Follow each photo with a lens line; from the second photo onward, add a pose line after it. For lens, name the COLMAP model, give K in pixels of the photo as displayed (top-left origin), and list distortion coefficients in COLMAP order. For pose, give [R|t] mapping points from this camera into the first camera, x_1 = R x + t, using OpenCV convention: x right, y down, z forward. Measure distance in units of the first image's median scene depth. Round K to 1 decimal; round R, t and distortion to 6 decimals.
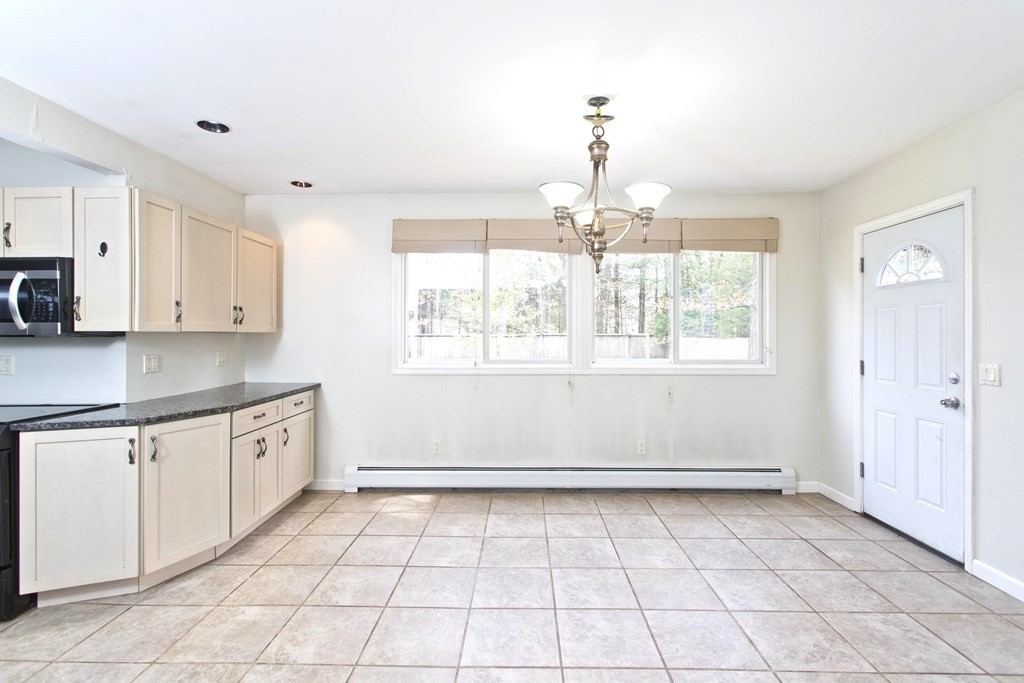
lens RADIAL K [[484.2, 0, 512.8], [0, 484.2, 334.0], [0, 0, 1]] dist [-0.001387, 0.000750]
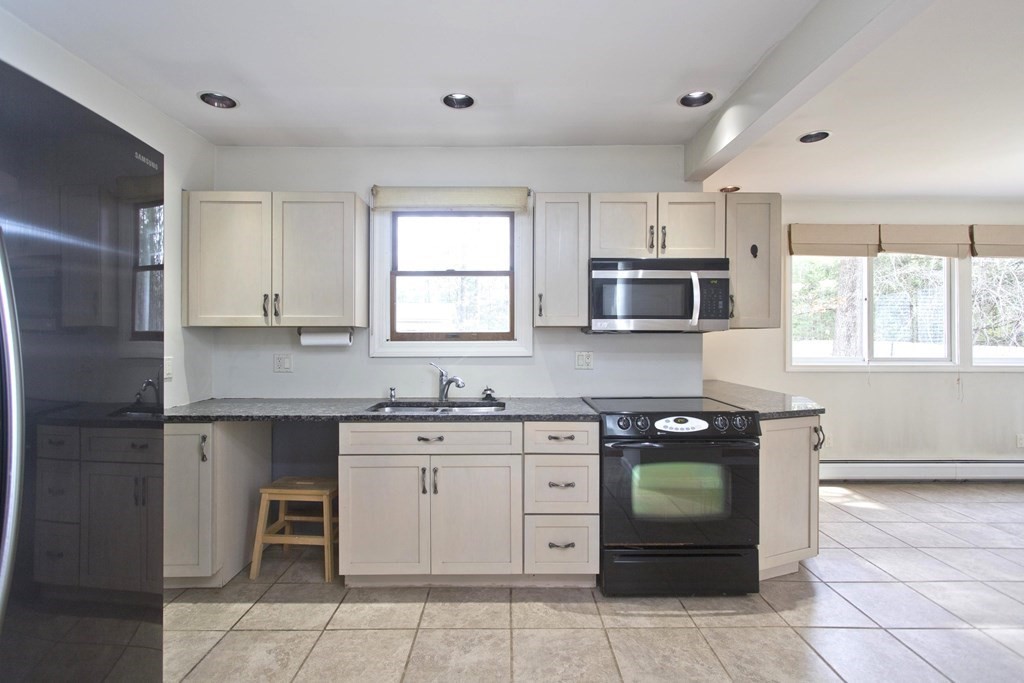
lens RADIAL K [[484.2, 0, 512.8], [0, 484.2, 334.0], [0, 0, 1]] dist [-0.001387, 0.000750]
pose [[0.999820, 0.006910, 0.017660, -1.133820], [-0.006921, 0.999976, 0.000553, 0.008851], [-0.017656, -0.000676, 0.999844, -0.049206]]
